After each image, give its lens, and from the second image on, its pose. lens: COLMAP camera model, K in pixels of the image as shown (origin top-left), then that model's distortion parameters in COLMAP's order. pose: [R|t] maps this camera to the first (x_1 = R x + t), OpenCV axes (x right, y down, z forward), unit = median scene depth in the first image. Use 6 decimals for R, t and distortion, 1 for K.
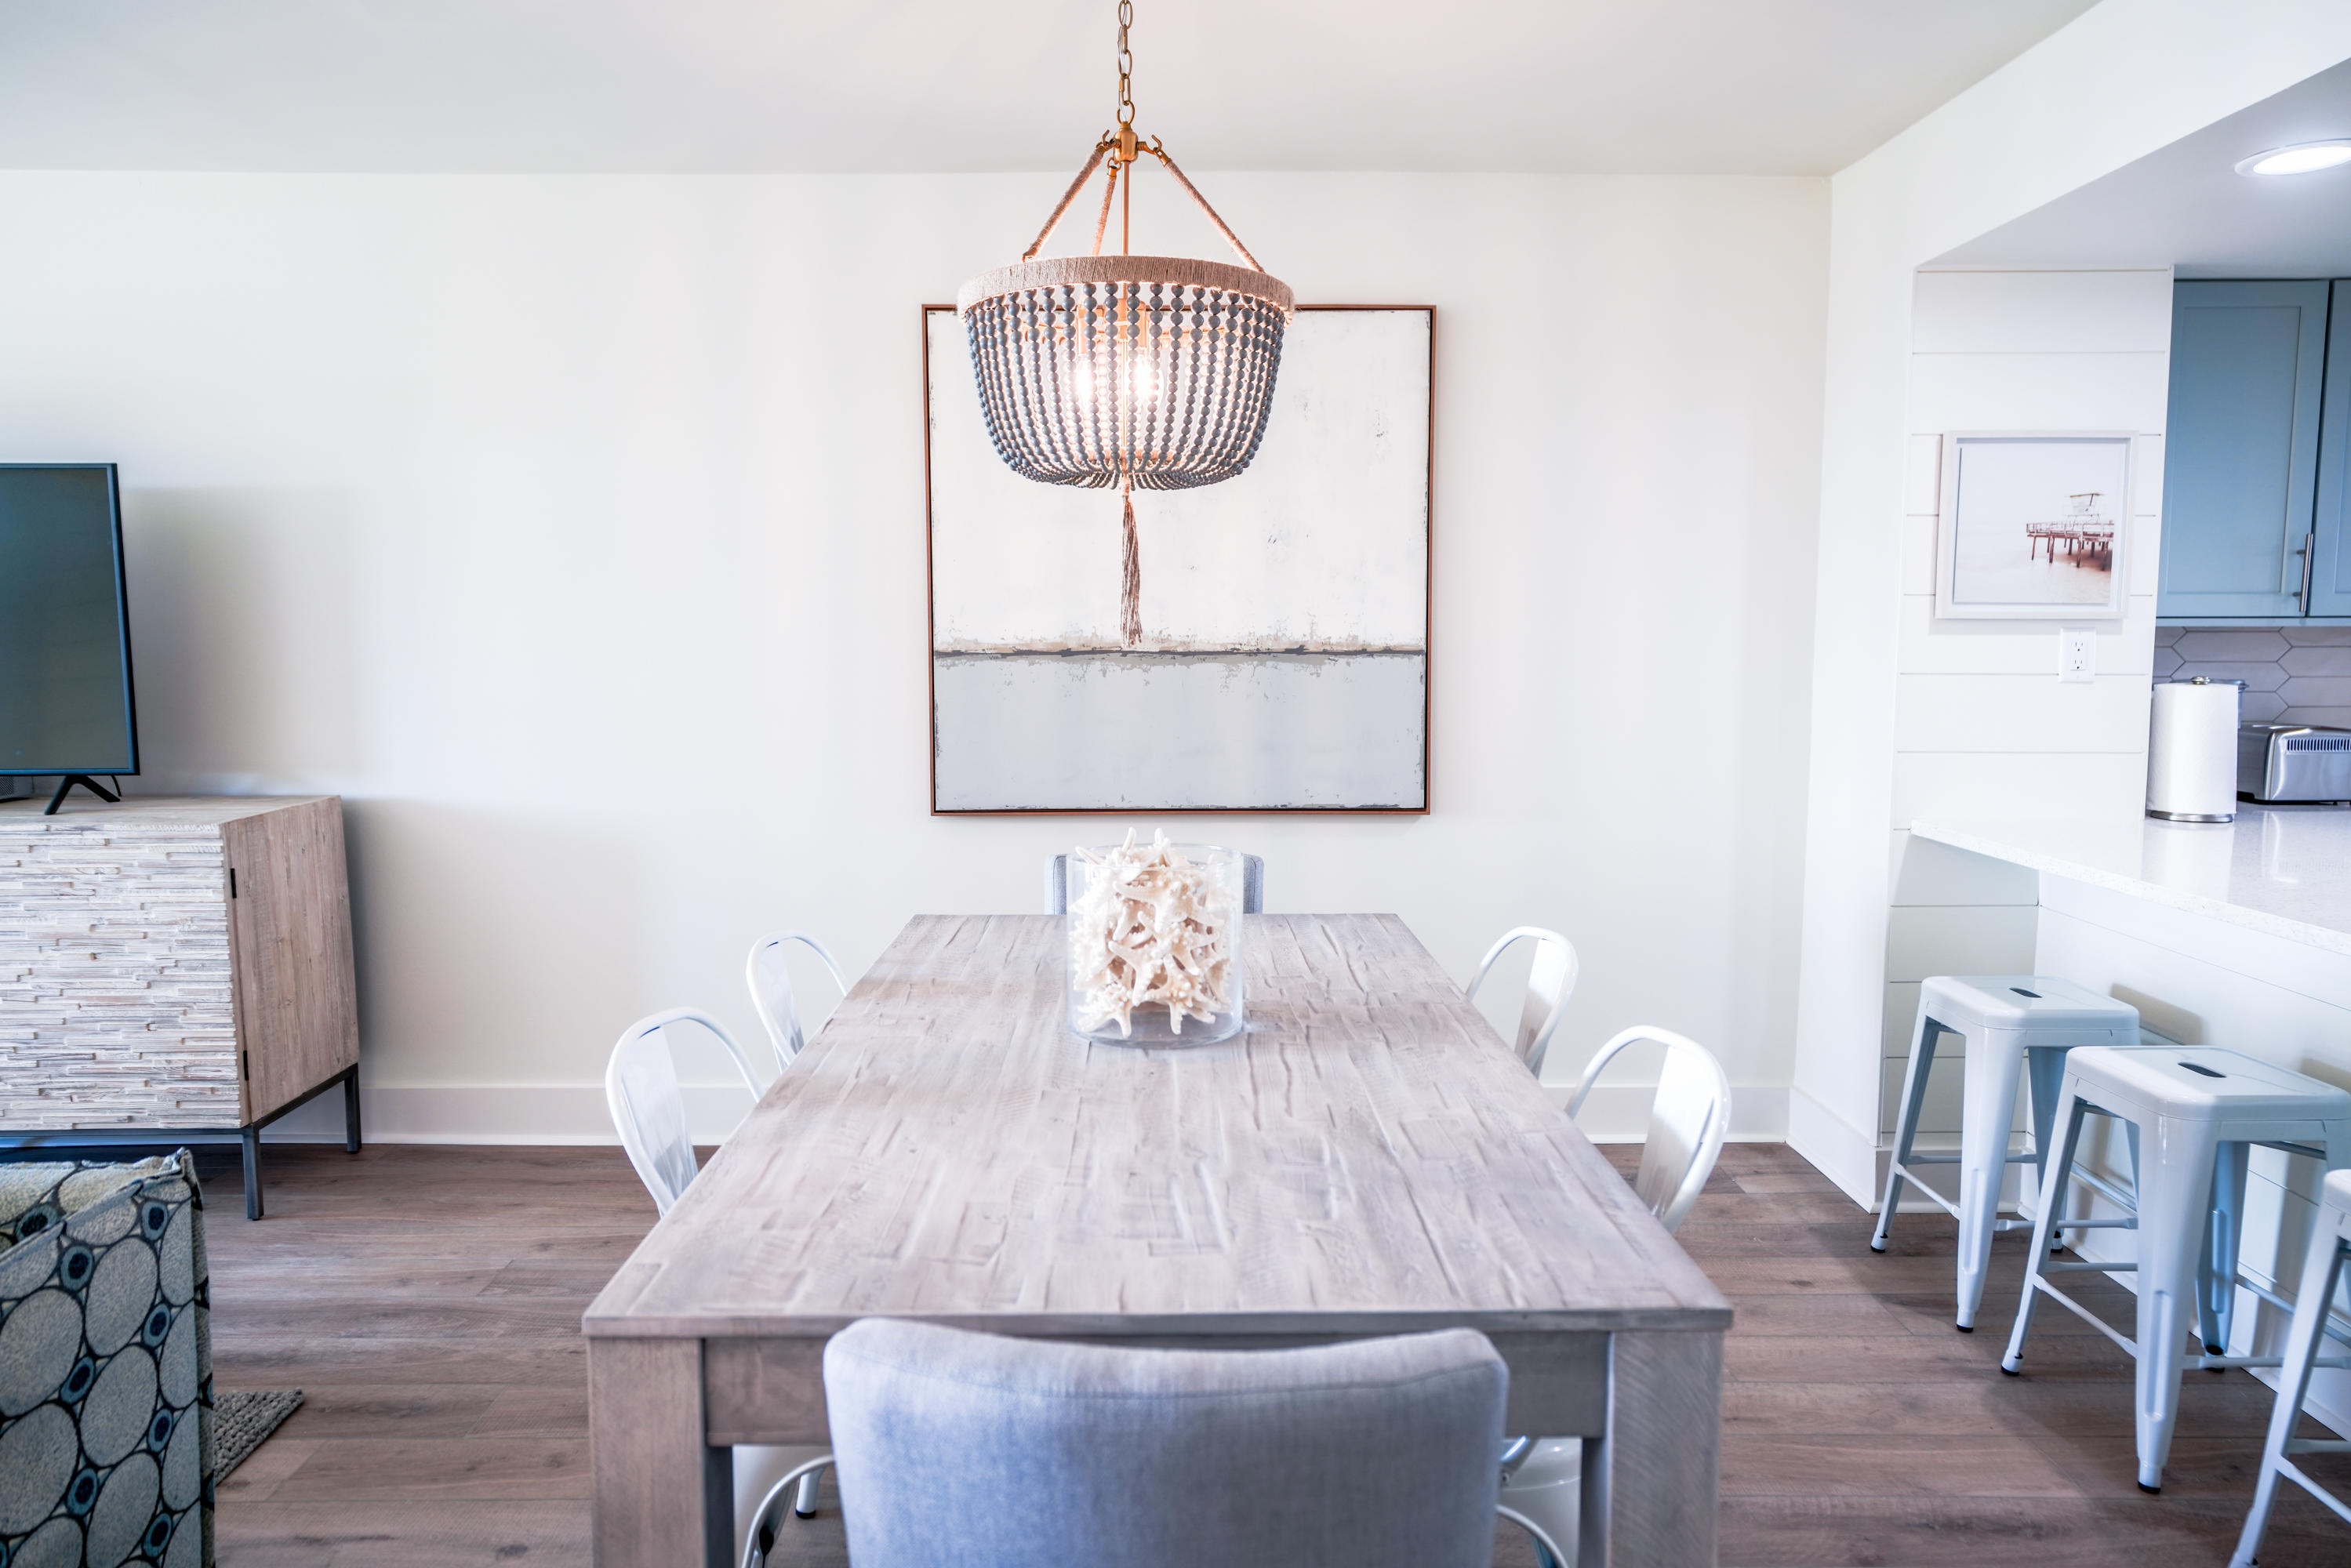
lens RADIAL K [[1563.4, 0, 1171.9], [0, 1563.4, 775.0], [0, 0, 1]] dist [-0.007745, 0.018806]
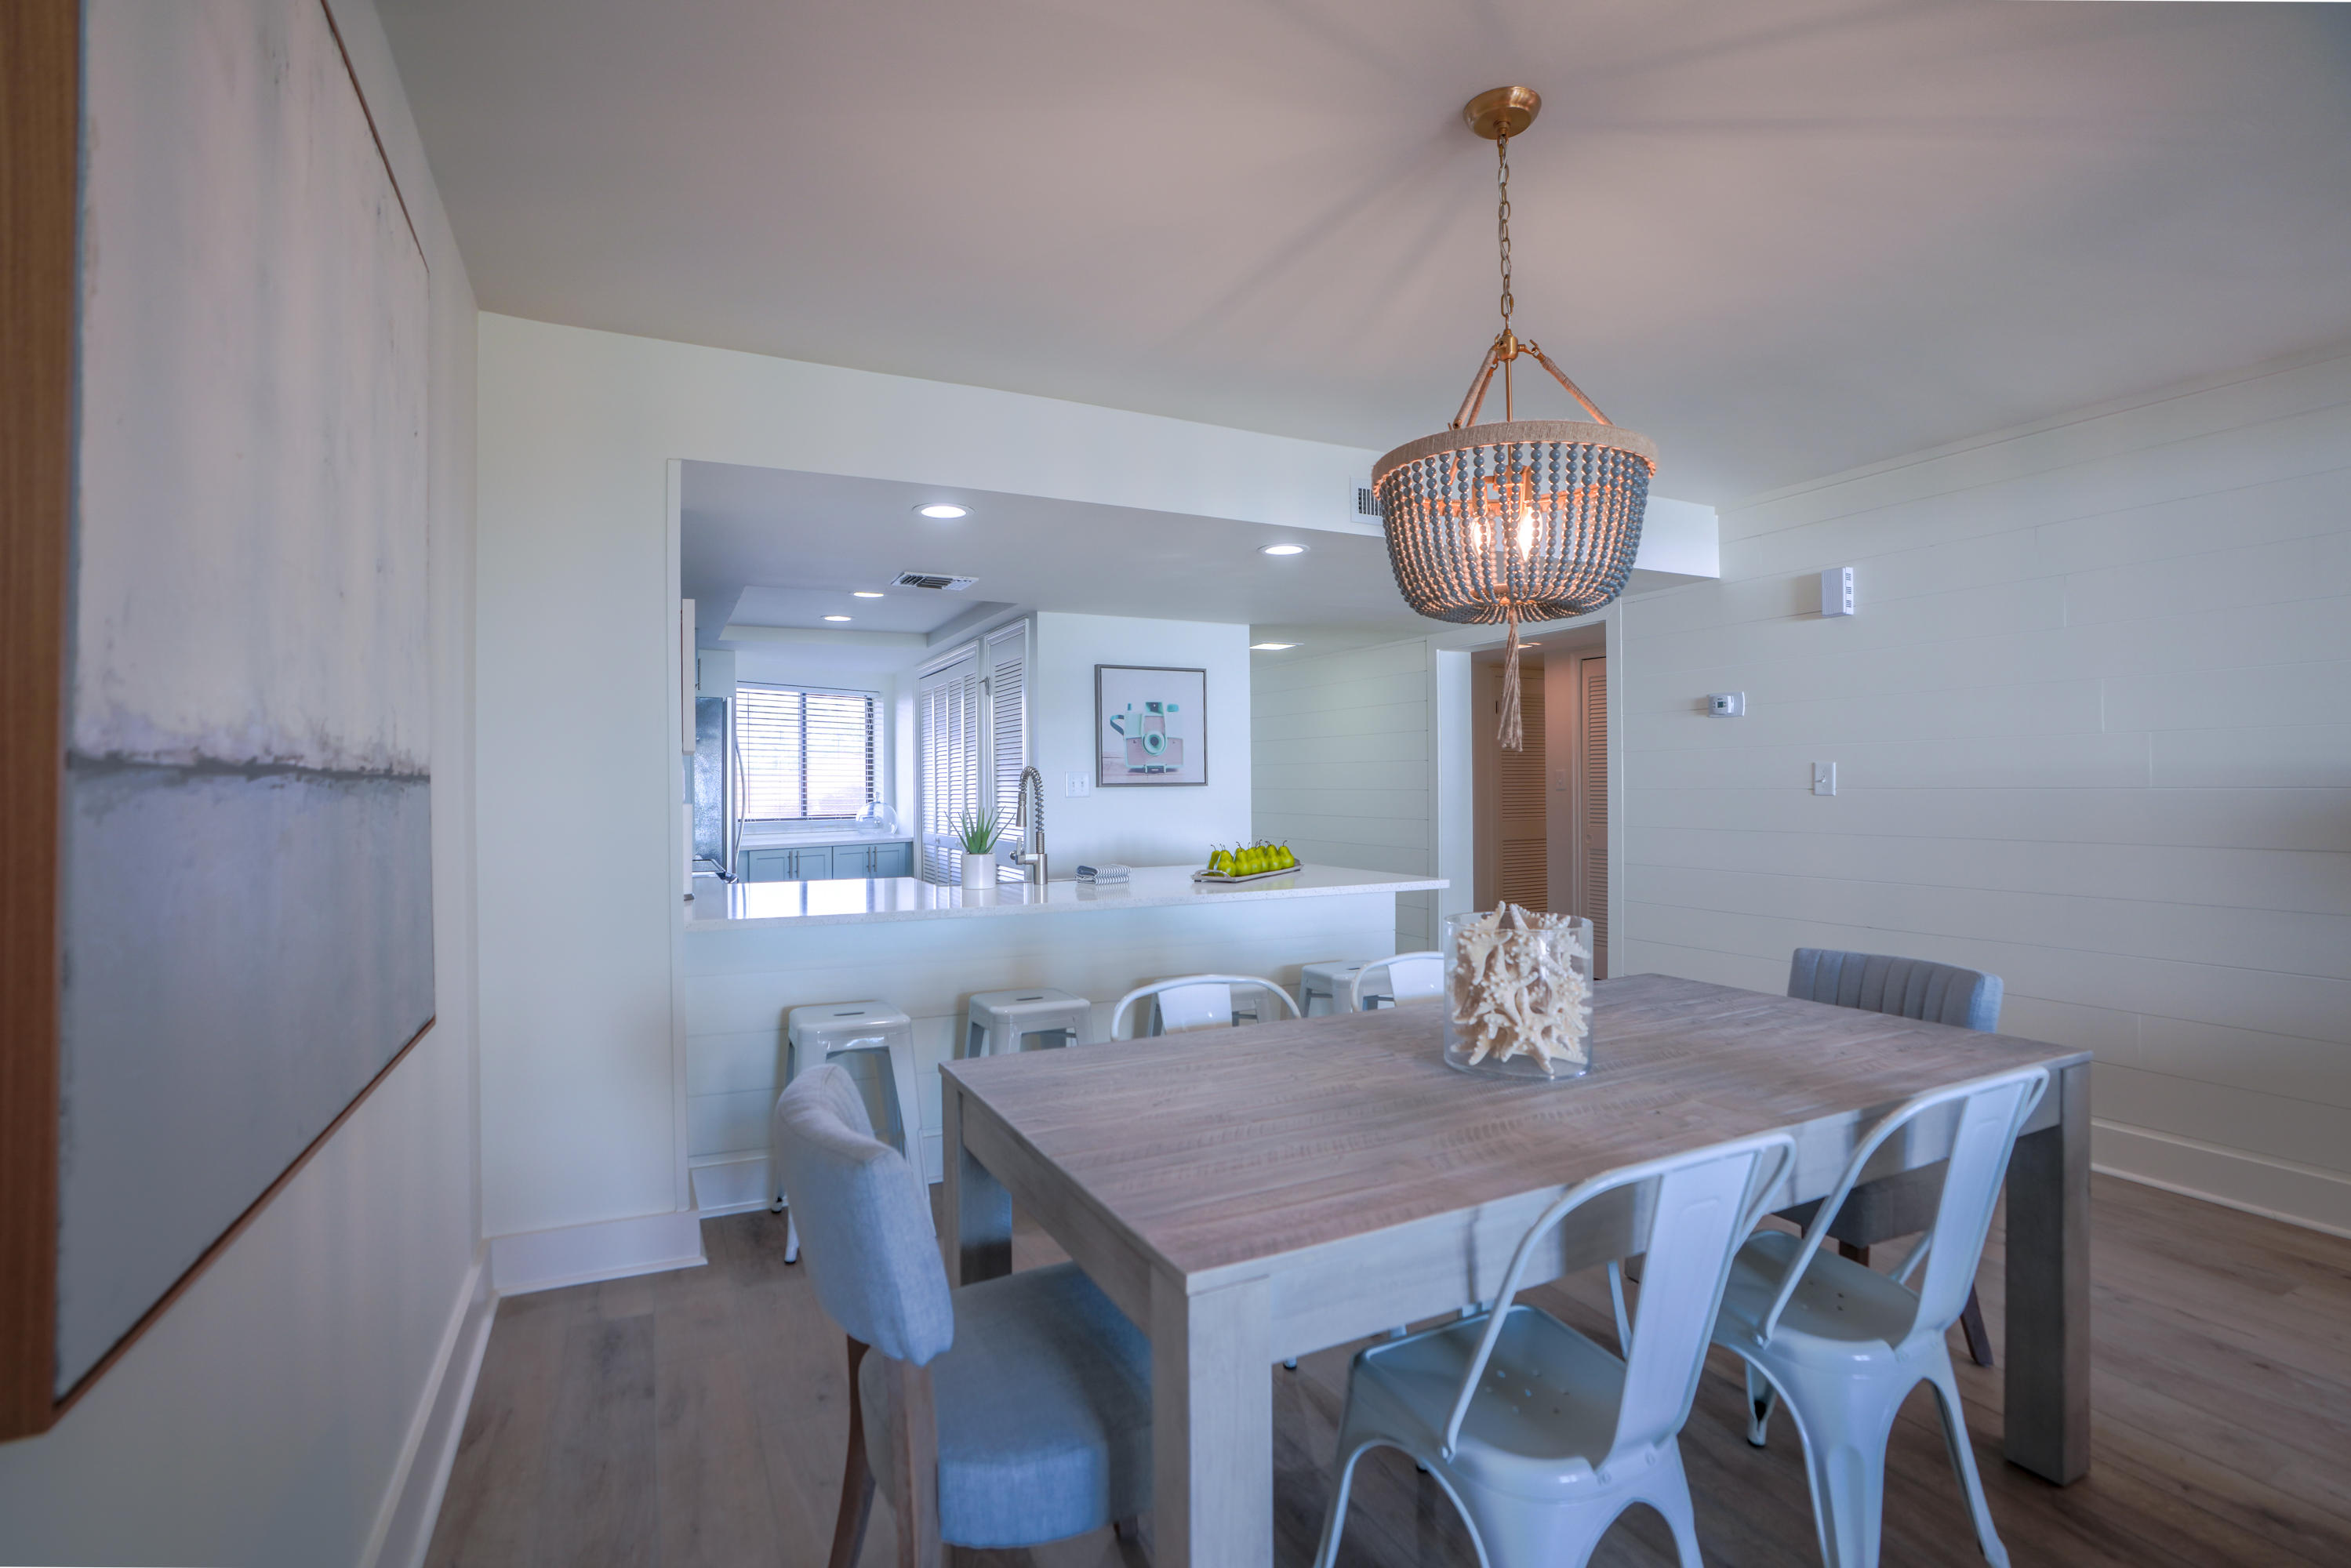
lens RADIAL K [[1087.6, 0, 1169.1], [0, 1087.6, 789.0], [0, 0, 1]] dist [-0.066975, 0.022626]
pose [[-0.430572, 0.000956, 0.902556, -0.426852], [0.095622, 0.994420, 0.044564, -0.072394], [-0.897477, 0.105492, -0.428261, 1.031342]]
